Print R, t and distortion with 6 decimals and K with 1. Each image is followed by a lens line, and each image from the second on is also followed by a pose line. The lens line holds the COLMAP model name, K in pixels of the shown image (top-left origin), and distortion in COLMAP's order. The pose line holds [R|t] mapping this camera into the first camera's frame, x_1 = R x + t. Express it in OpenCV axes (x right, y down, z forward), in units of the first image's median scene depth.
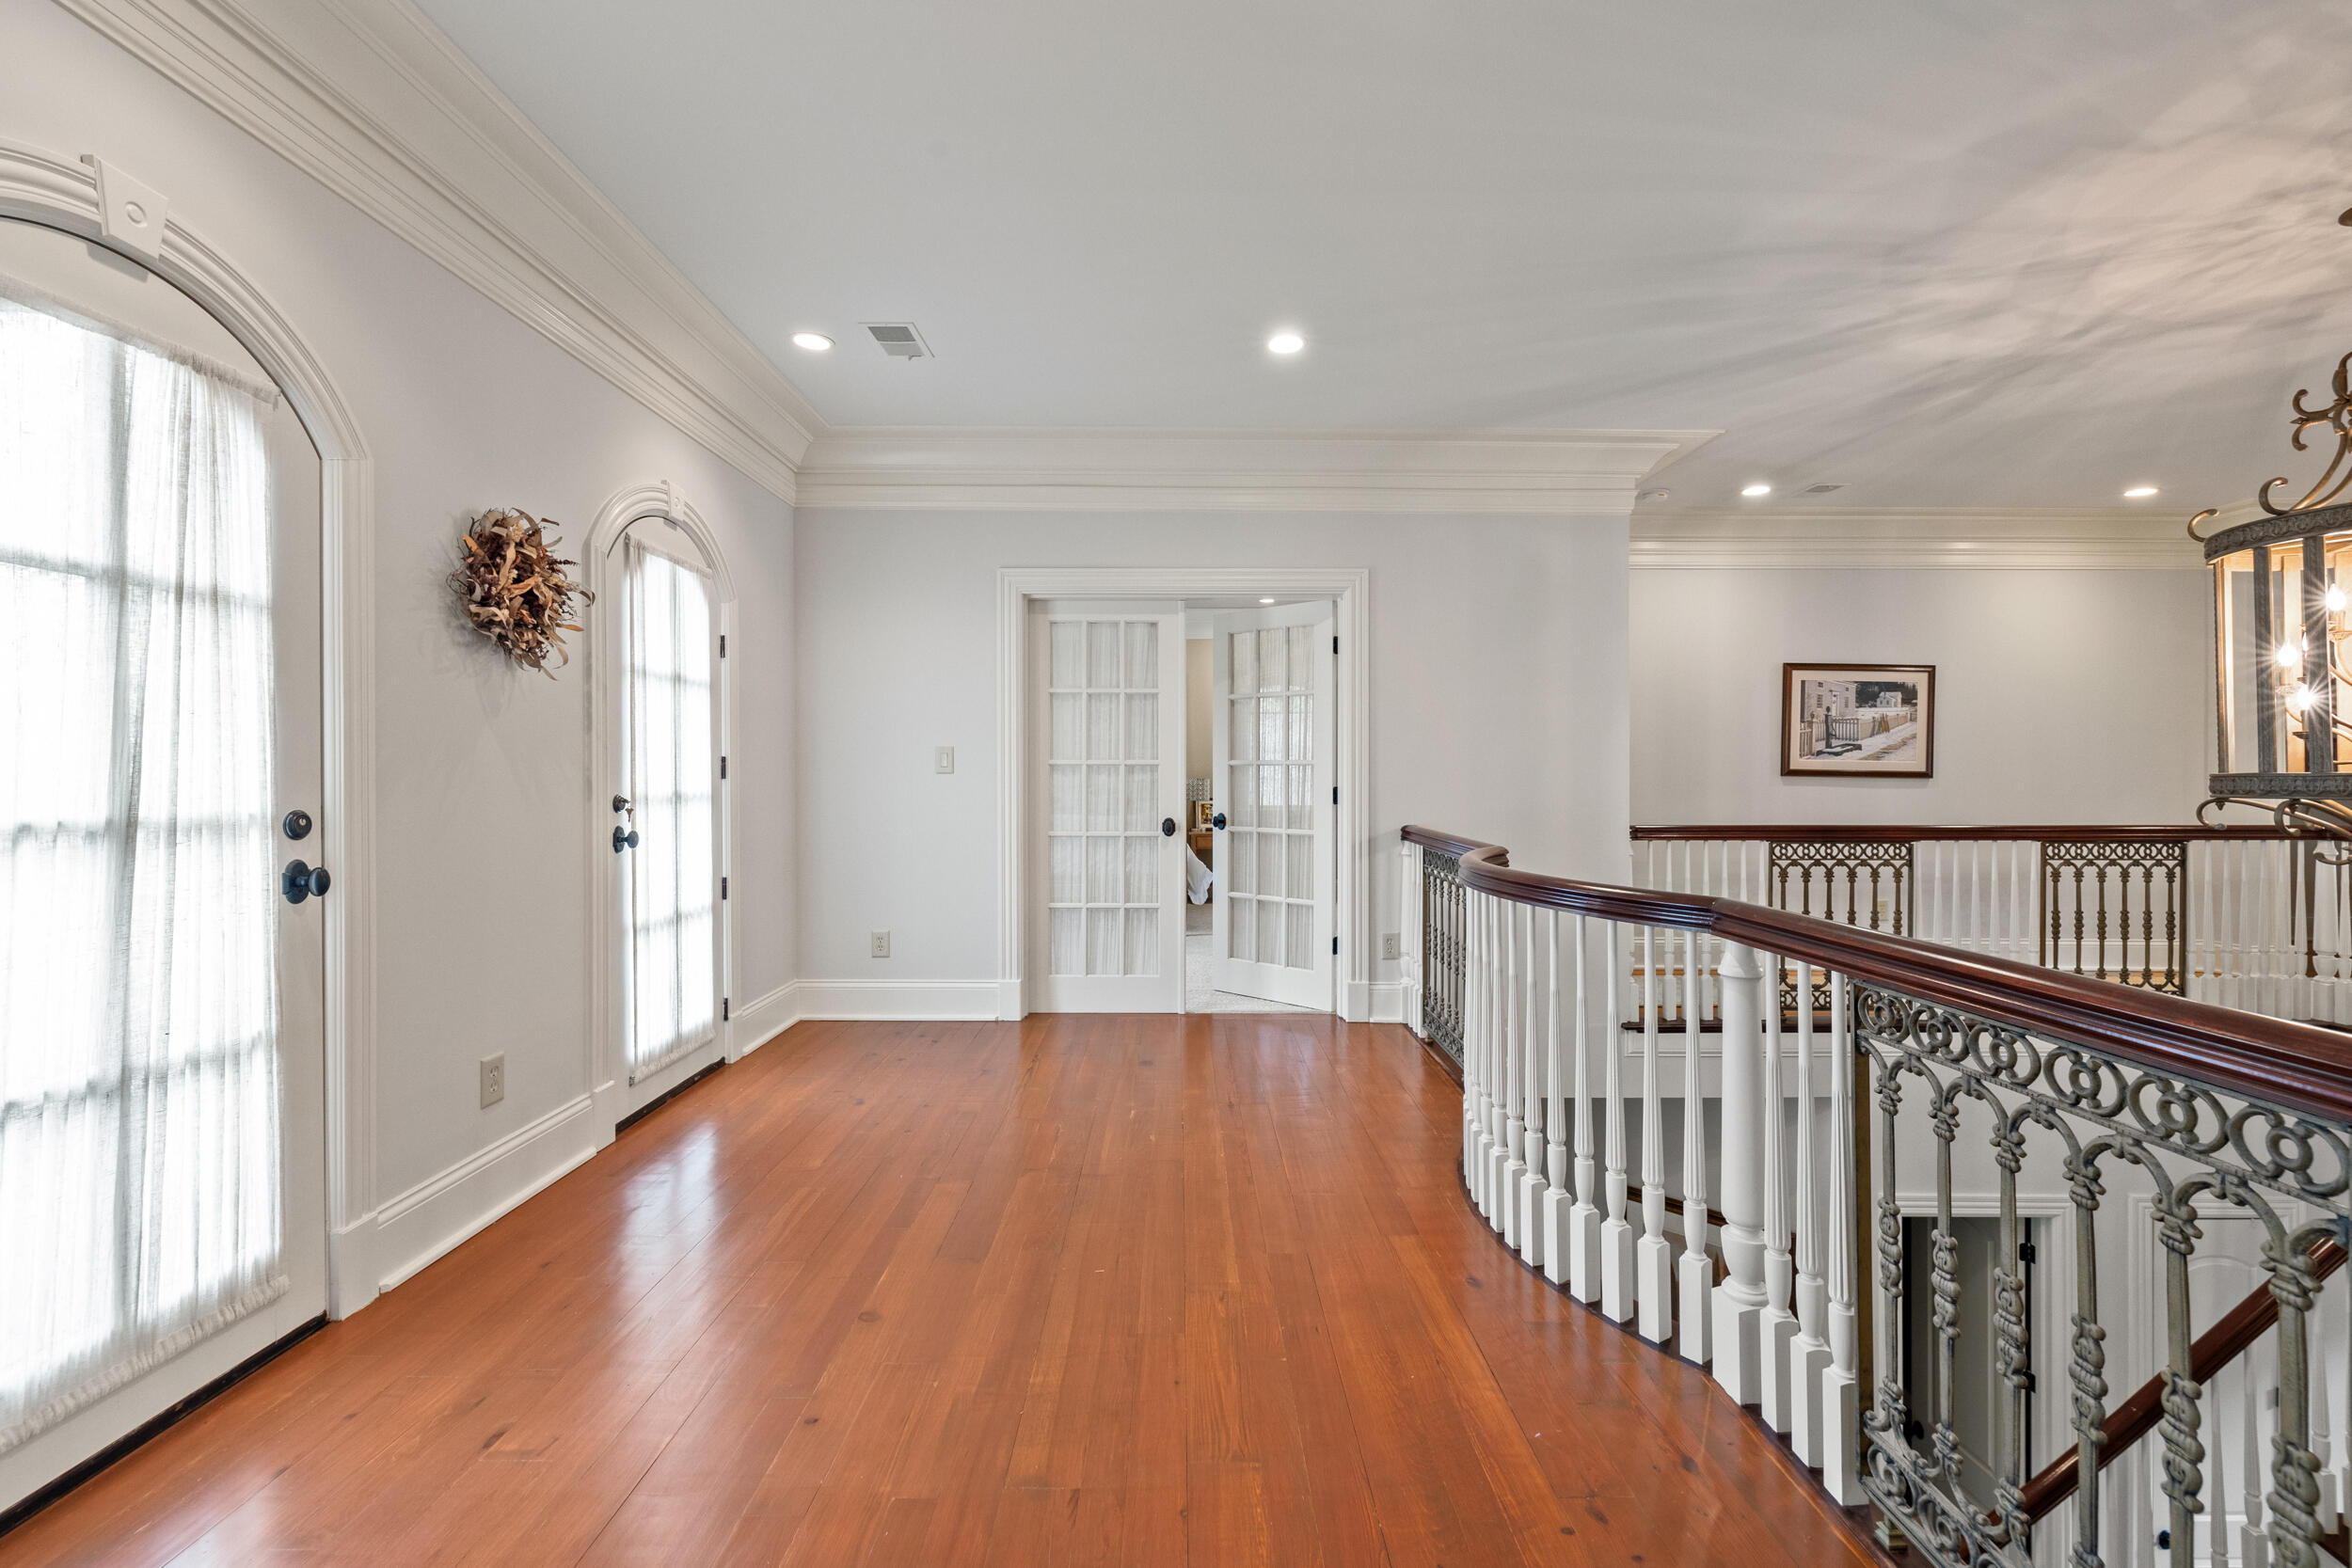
lens RADIAL K [[1006.1, 0, 1172.7], [0, 1006.1, 777.6], [0, 0, 1]] dist [-0.000964, 0.000879]
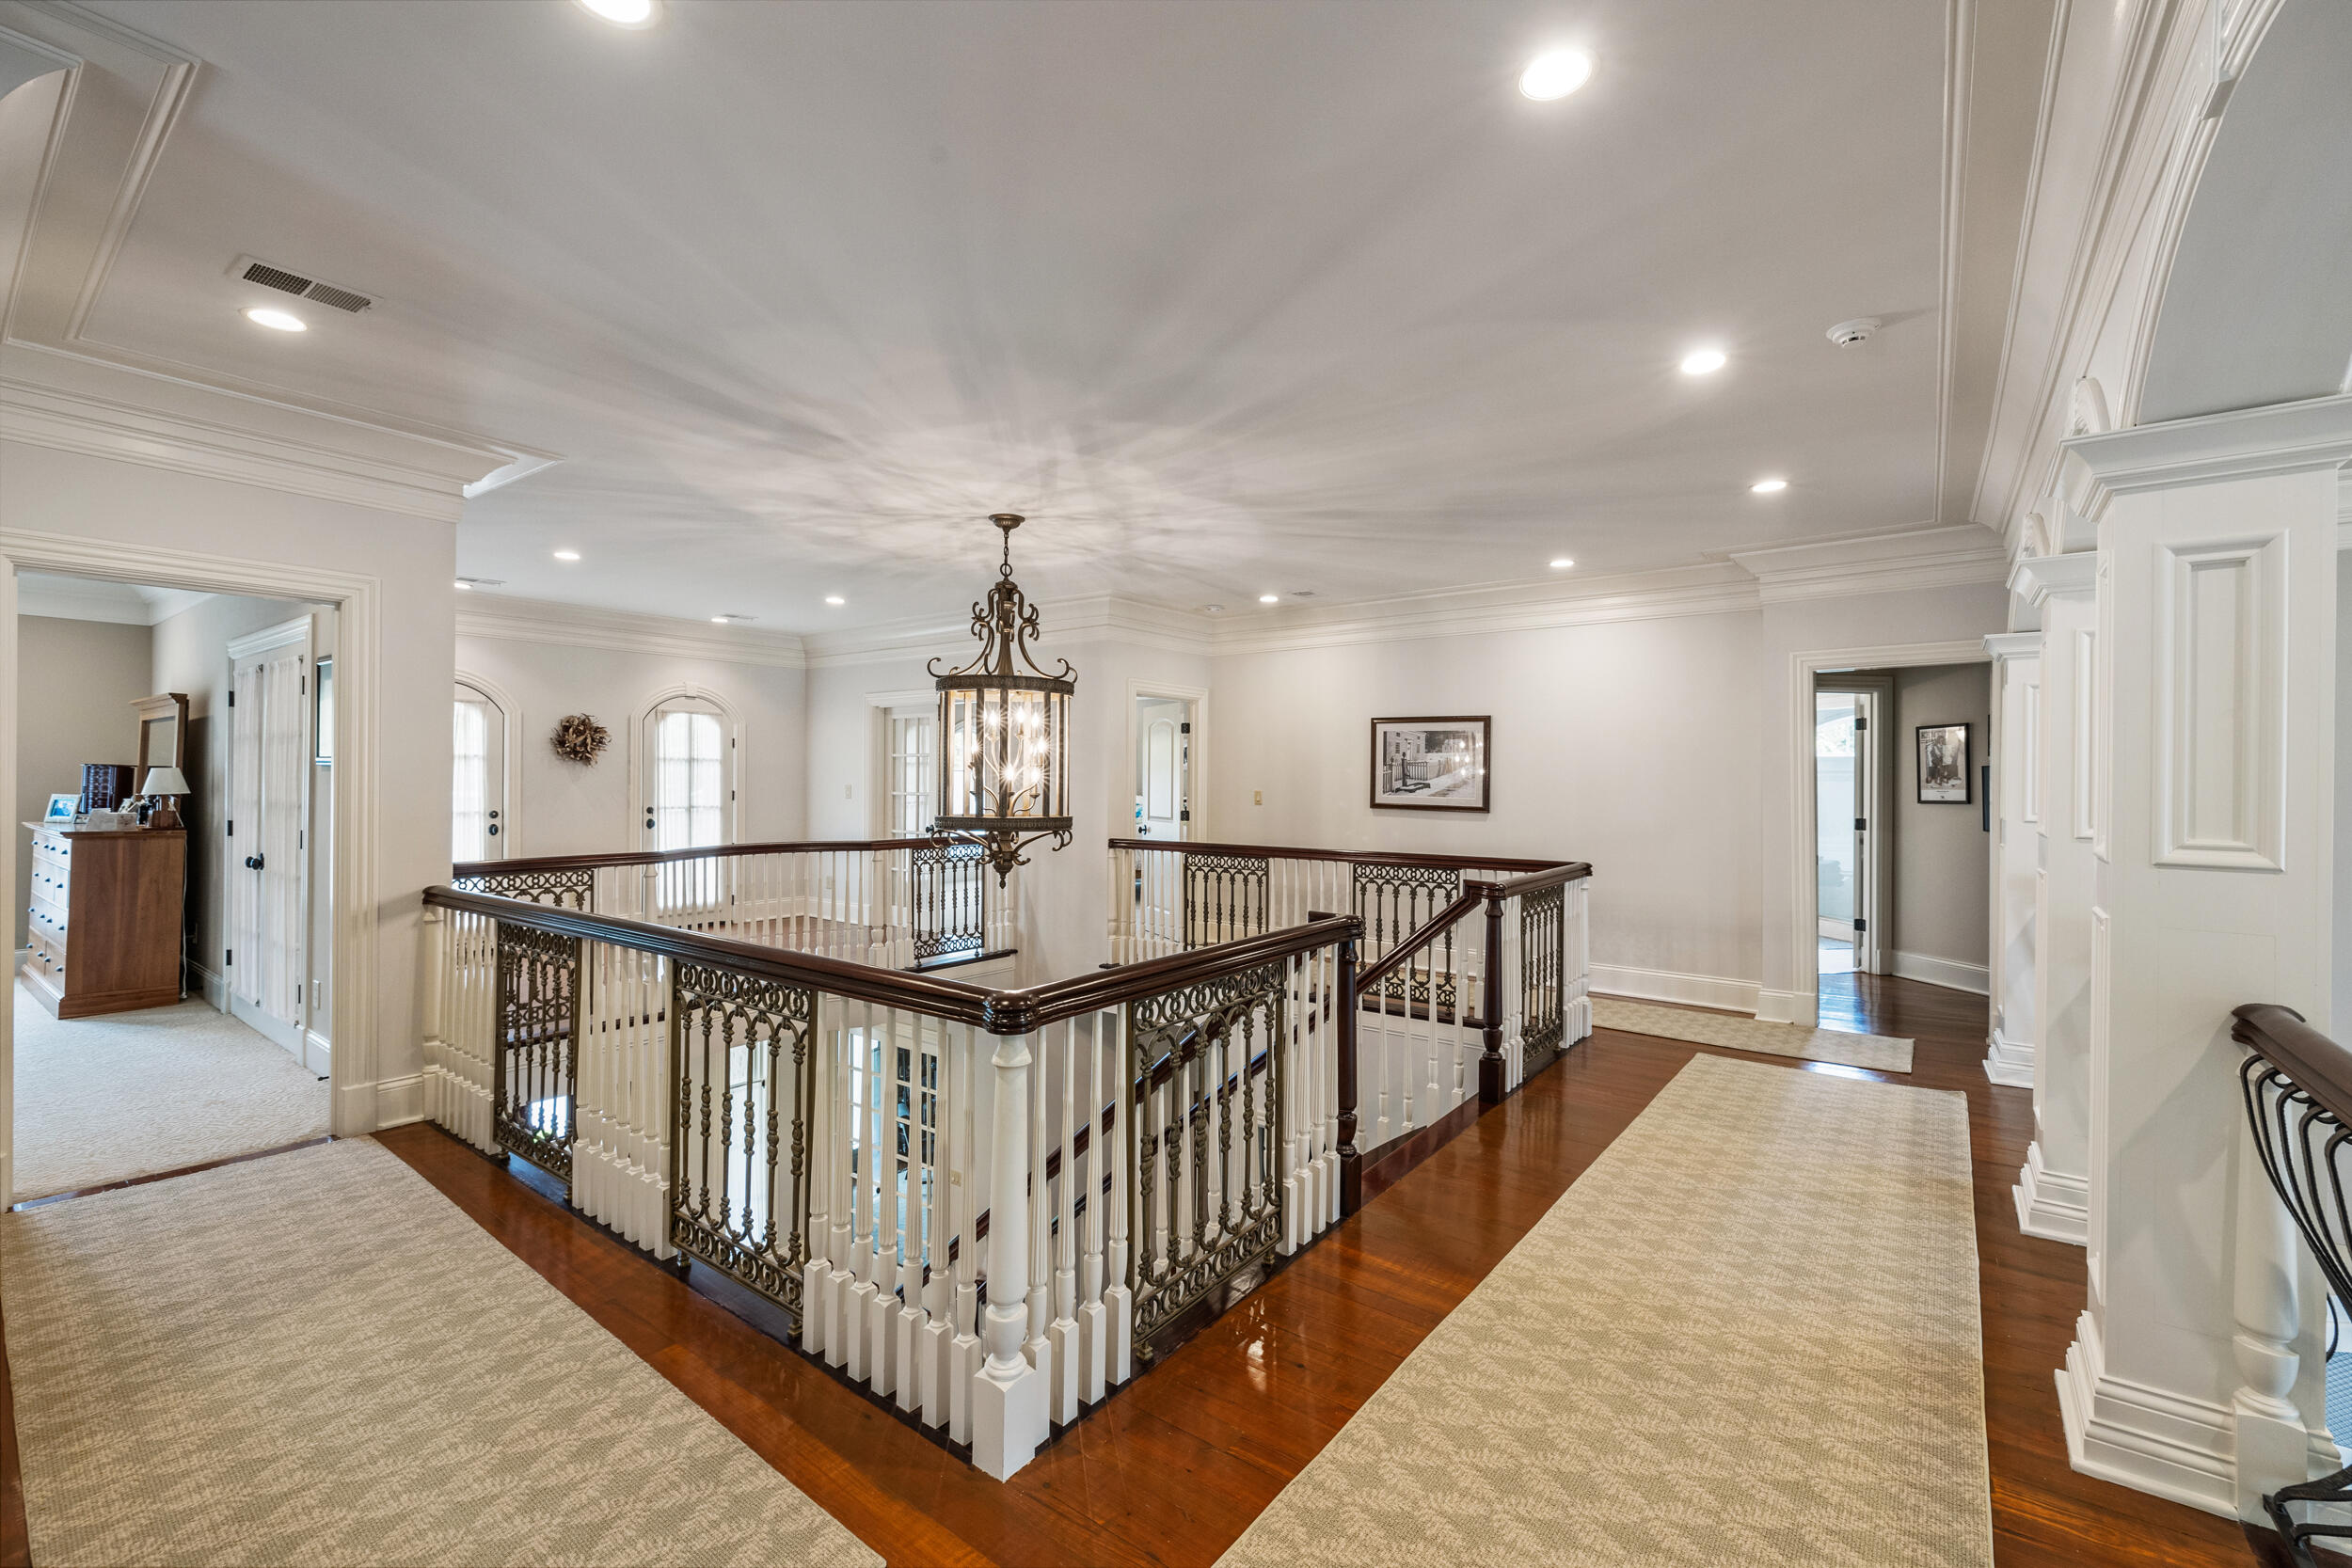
lens RADIAL K [[1006.1, 0, 1174.0], [0, 1006.1, 778.0], [0, 0, 1]] dist [-0.000964, 0.000879]
pose [[0.791367, 0.002549, -0.611336, 1.958973], [-0.008175, 0.999946, -0.006412, -0.048327], [0.611286, 0.010072, 0.791345, -0.234131]]
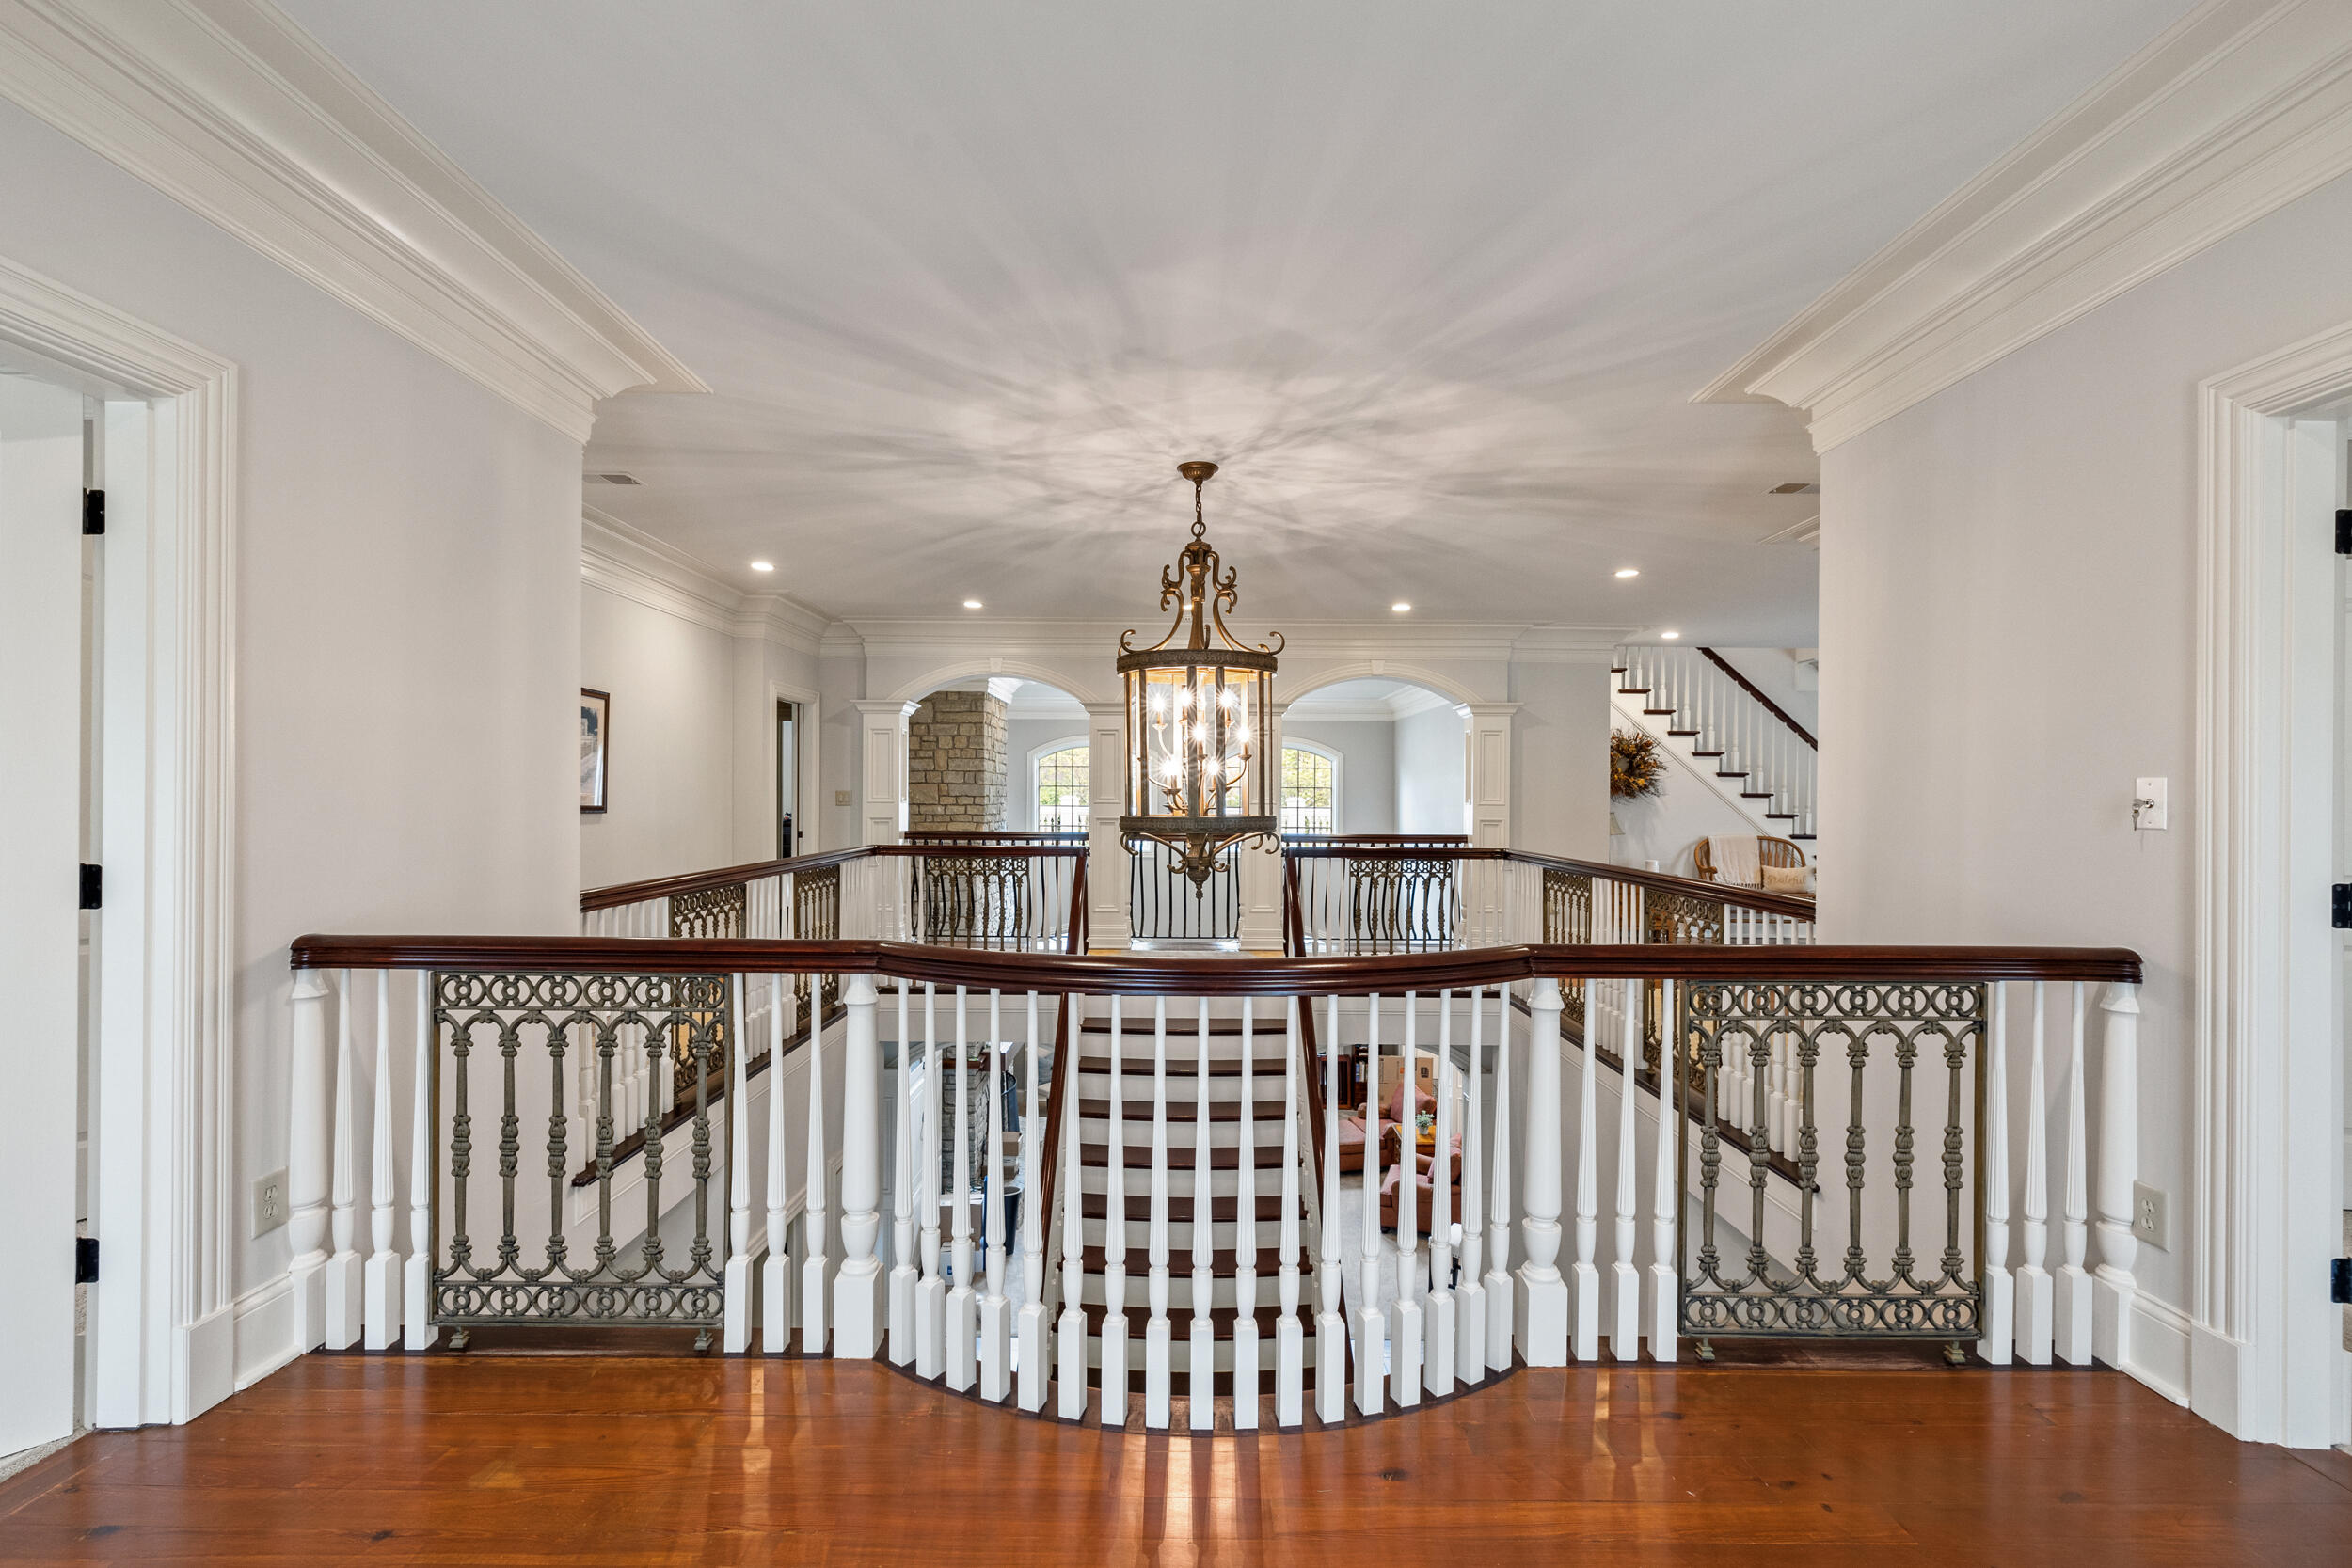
lens RADIAL K [[1006.1, 0, 1187.6], [0, 1006.1, 799.4], [0, 0, 1]] dist [-0.000964, 0.000879]
pose [[-0.003687, -0.003819, 0.999986, -0.322109], [-0.001803, 0.999991, 0.003812, -0.025725], [-0.999992, -0.001789, -0.003694, 0.759701]]
